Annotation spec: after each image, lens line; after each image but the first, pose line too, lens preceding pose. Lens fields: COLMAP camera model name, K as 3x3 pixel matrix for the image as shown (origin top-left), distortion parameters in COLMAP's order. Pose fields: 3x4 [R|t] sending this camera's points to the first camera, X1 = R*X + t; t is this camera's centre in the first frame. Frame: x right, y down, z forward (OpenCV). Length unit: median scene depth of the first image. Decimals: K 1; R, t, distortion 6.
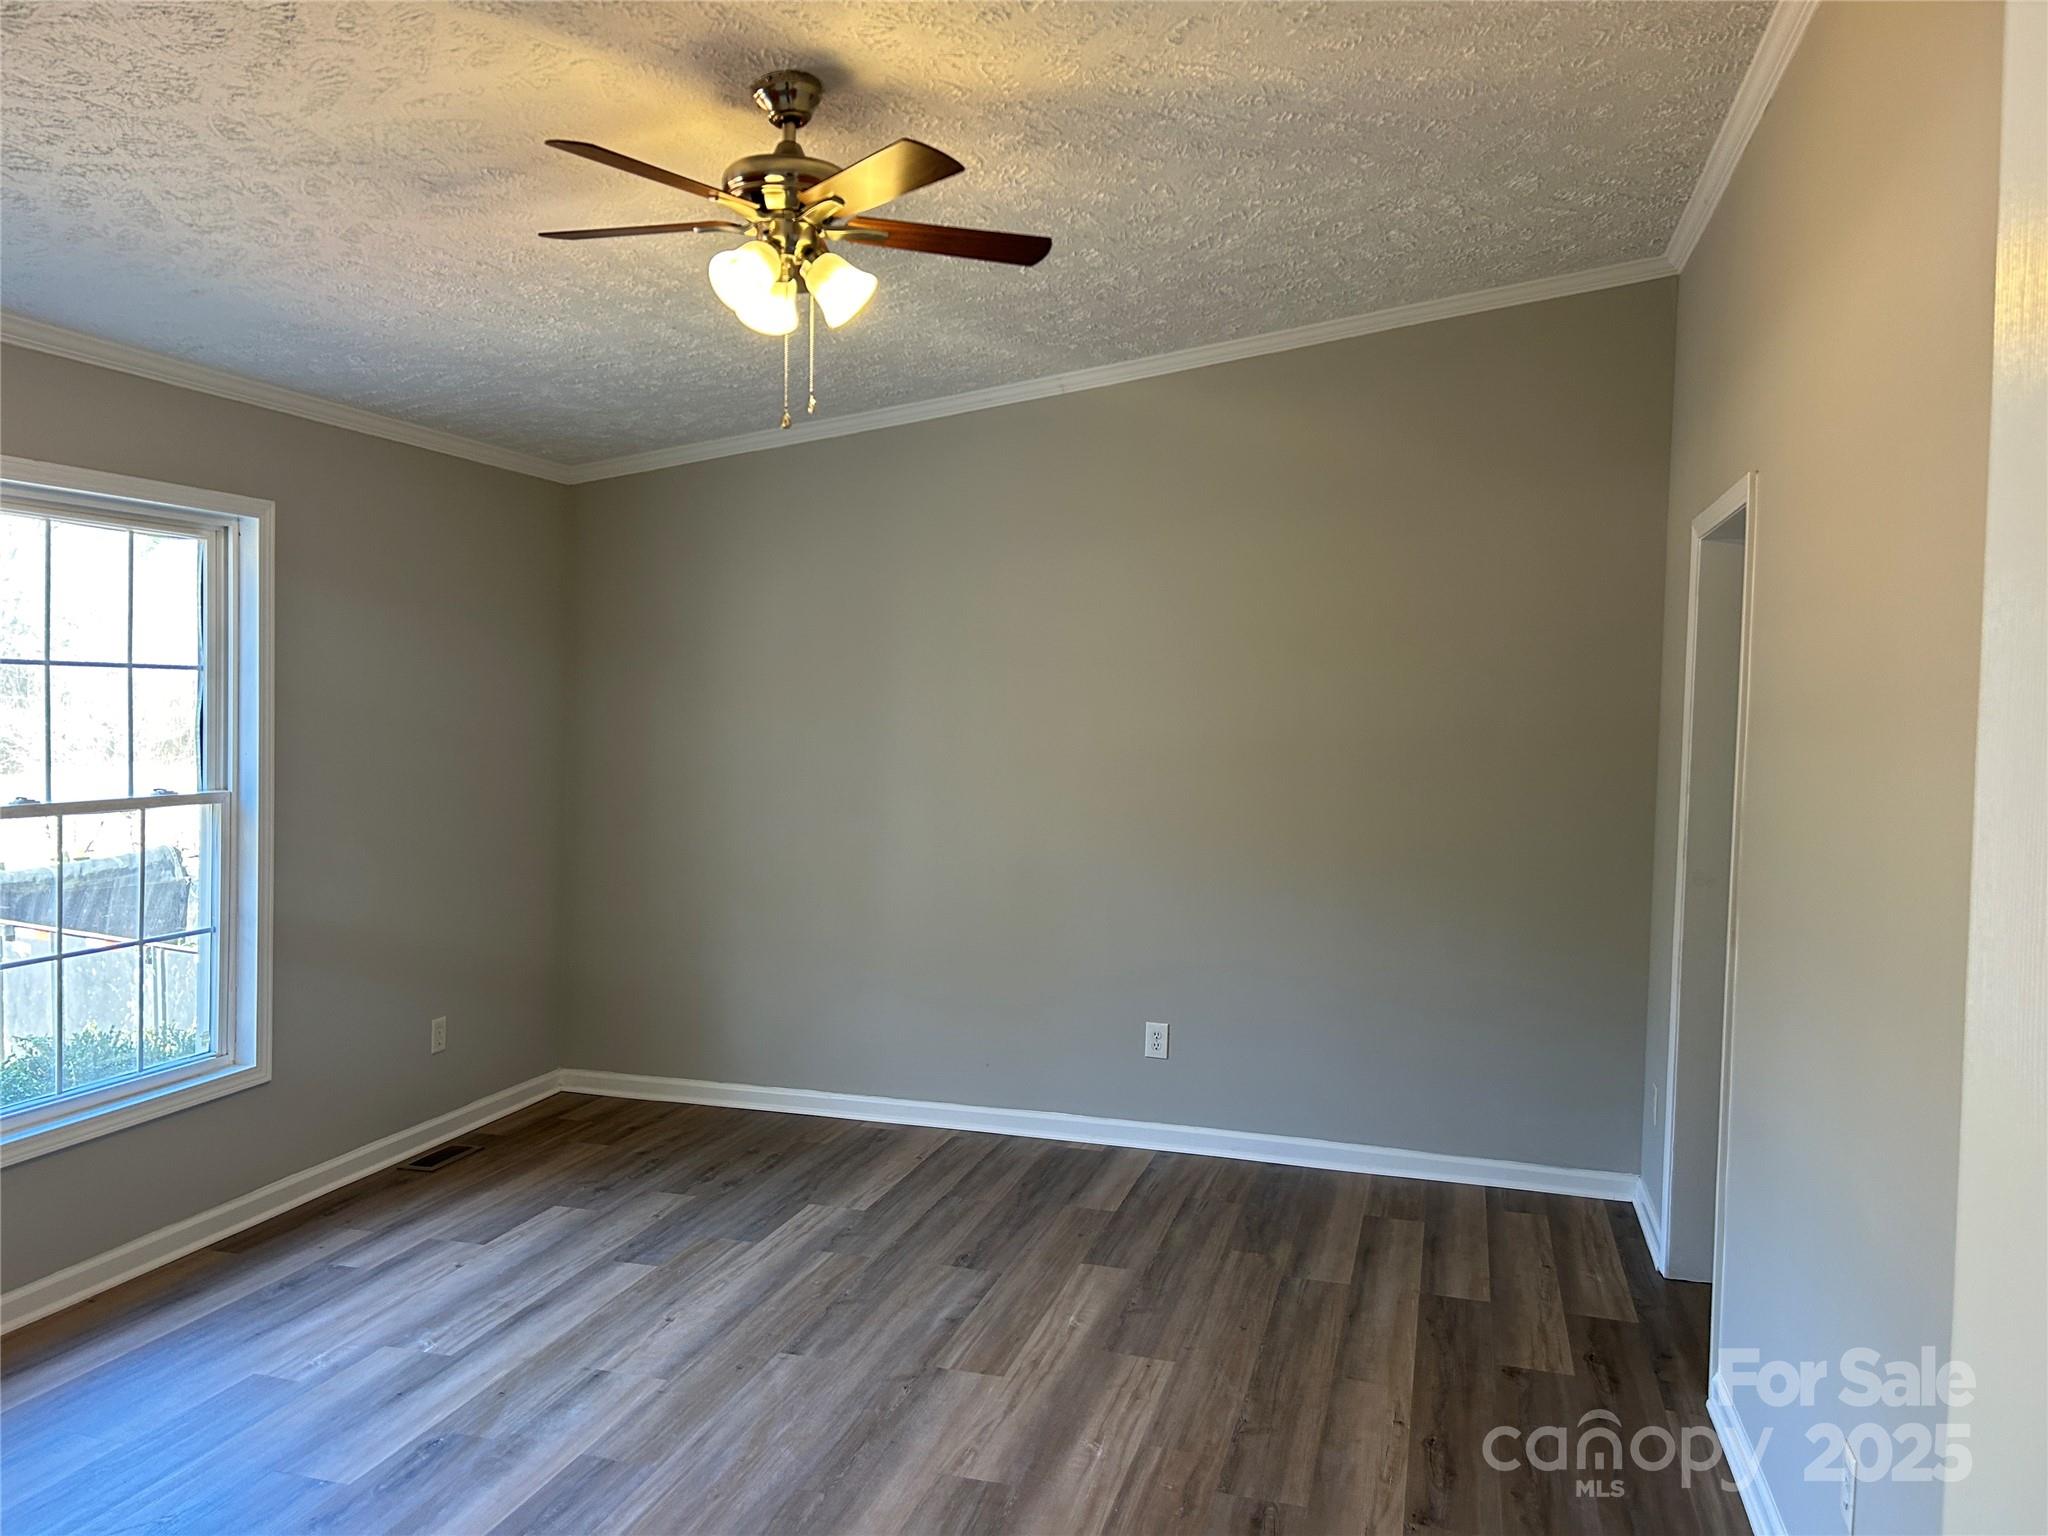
lens RADIAL K [[1544.6, 0, 1004.2], [0, 1544.6, 775.6], [0, 0, 1]] dist [0.078277, -0.088715]
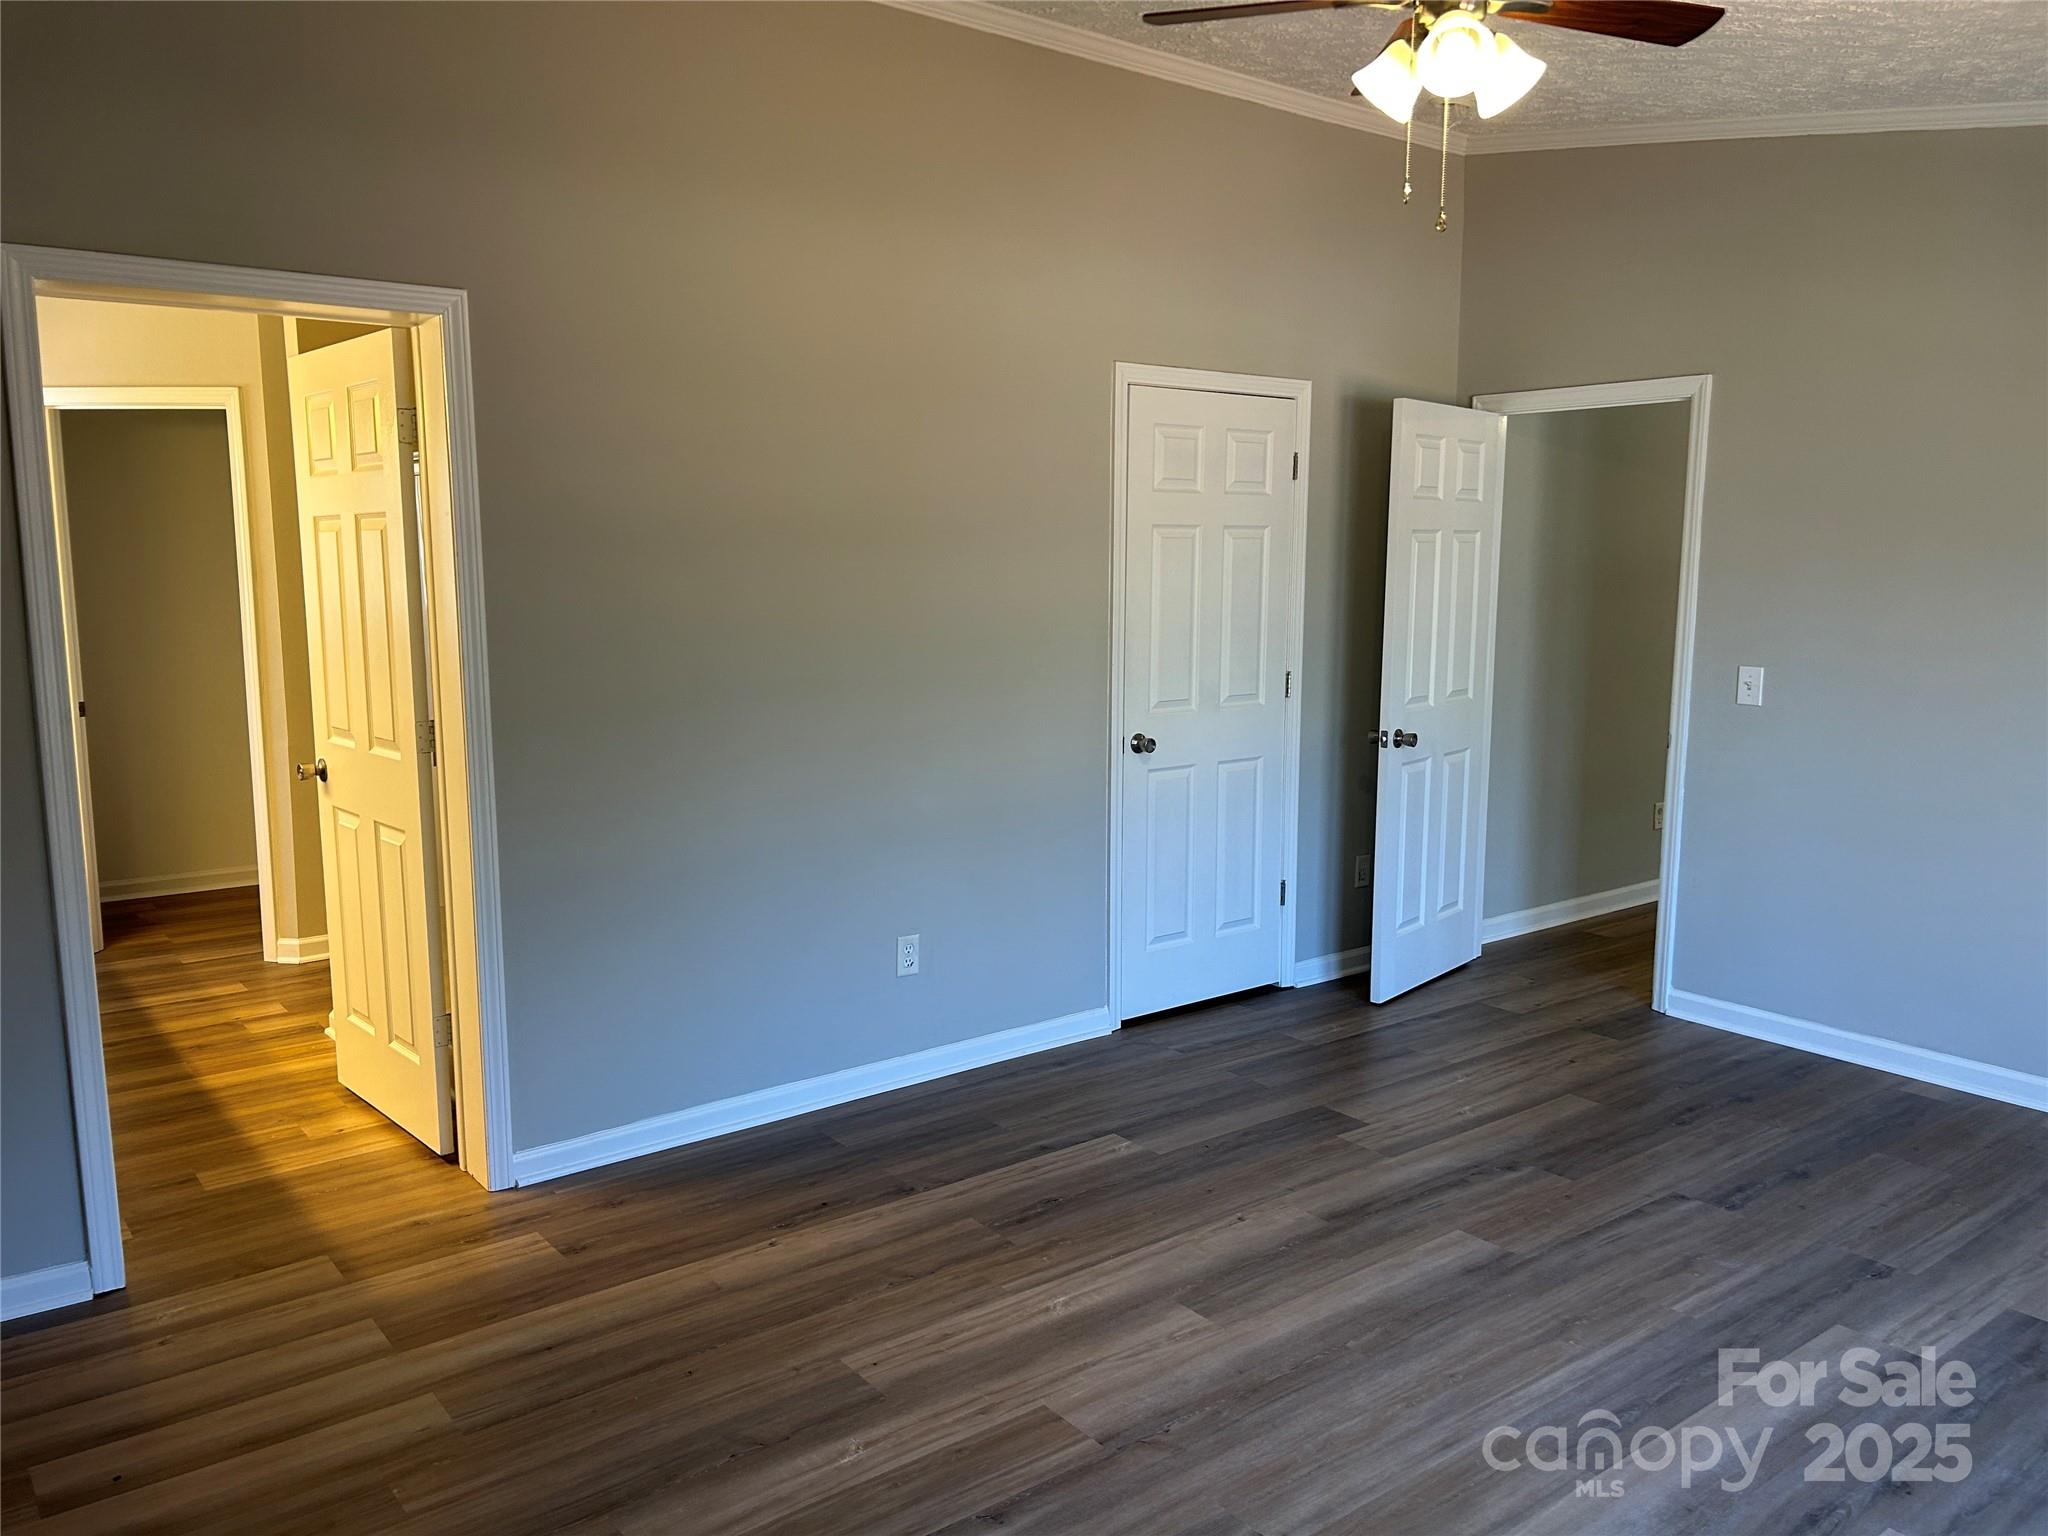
lens RADIAL K [[1544.6, 0, 1004.2], [0, 1544.6, 775.6], [0, 0, 1]] dist [0.078277, -0.088715]
pose [[-0.804099, -0.110474, 0.584140, -0.436952], [0.010890, 0.979680, 0.200270, -0.091298], [-0.594395, 0.167399, -0.786557, 1.679405]]
